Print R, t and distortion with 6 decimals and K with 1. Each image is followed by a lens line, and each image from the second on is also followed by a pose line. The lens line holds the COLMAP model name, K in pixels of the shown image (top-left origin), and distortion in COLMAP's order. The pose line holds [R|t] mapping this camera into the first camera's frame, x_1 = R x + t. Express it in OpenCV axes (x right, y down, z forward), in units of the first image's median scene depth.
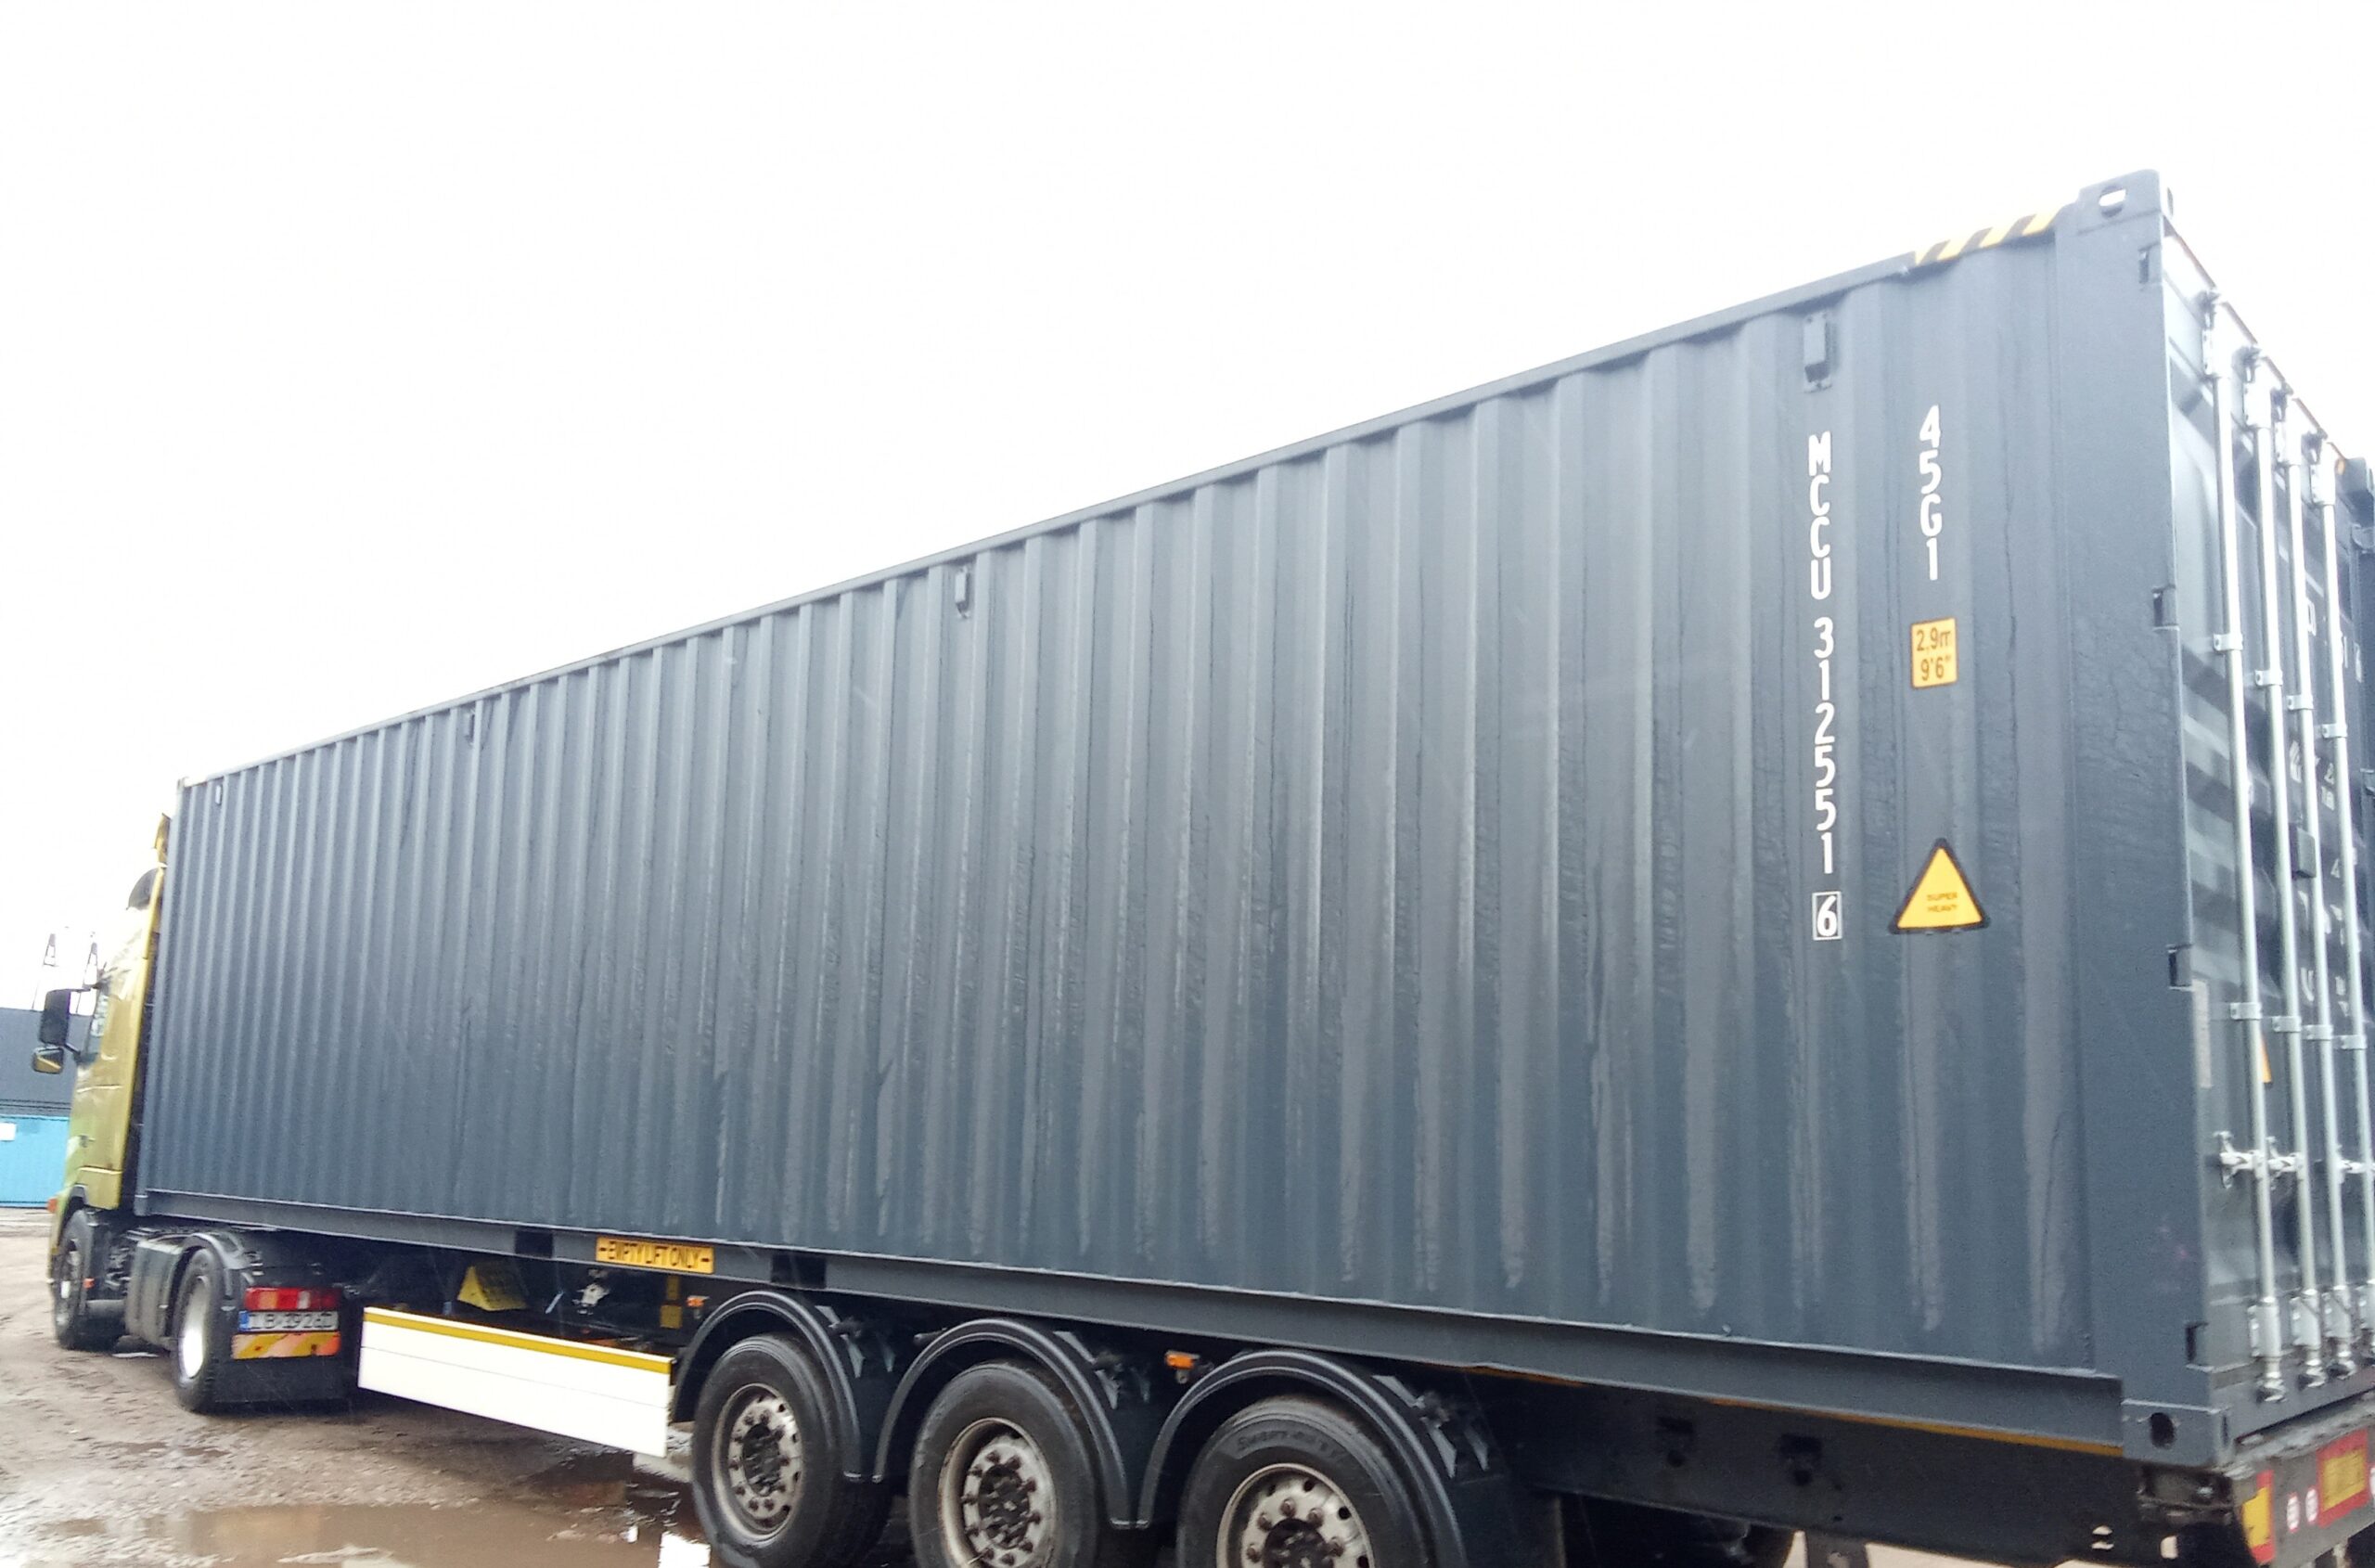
lens RADIAL K [[1942.8, 0, 1189.1], [0, 1942.8, 791.3], [0, 0, 1]] dist [-0.010237, -0.002475]
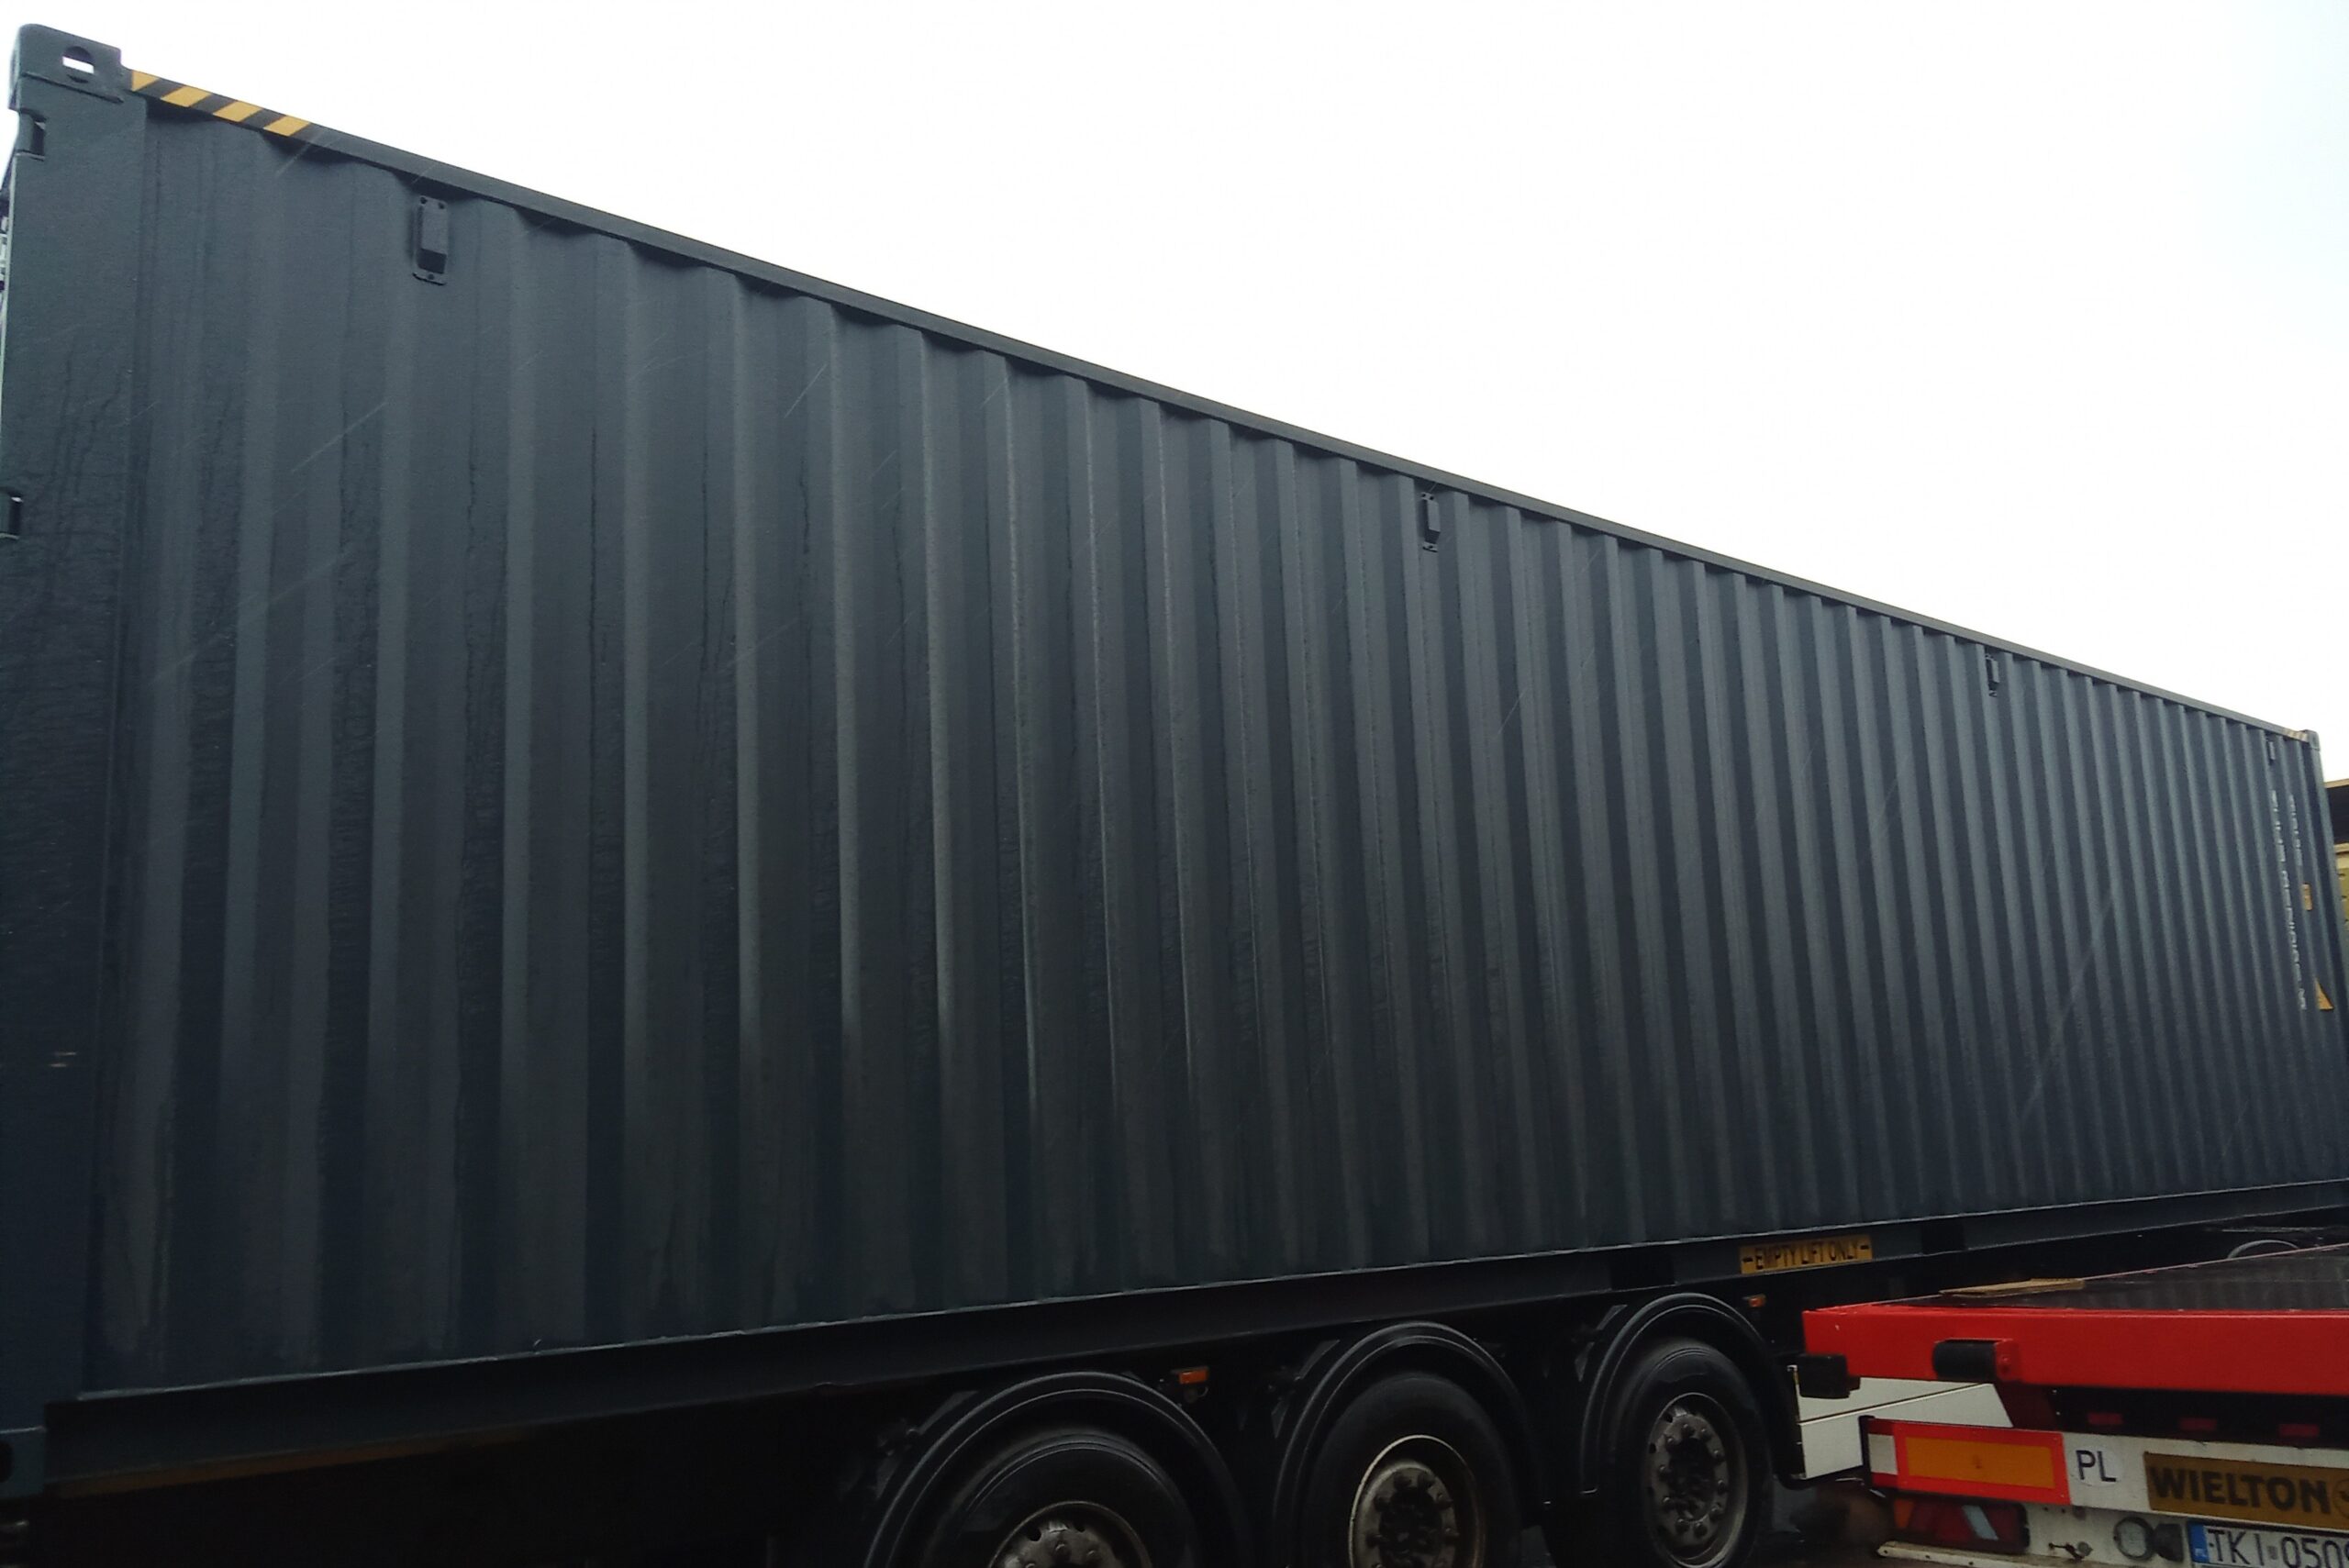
lens RADIAL K [[1921.4, 0, 1174.4], [0, 1921.4, 777.9], [0, 0, 1]] dist [-0.010237, -0.002475]
pose [[0.082874, 0.171089, 0.981764, -1.140573], [-0.147844, 0.976362, -0.157667, 0.199644], [-0.985532, -0.132081, 0.106210, 1.169870]]
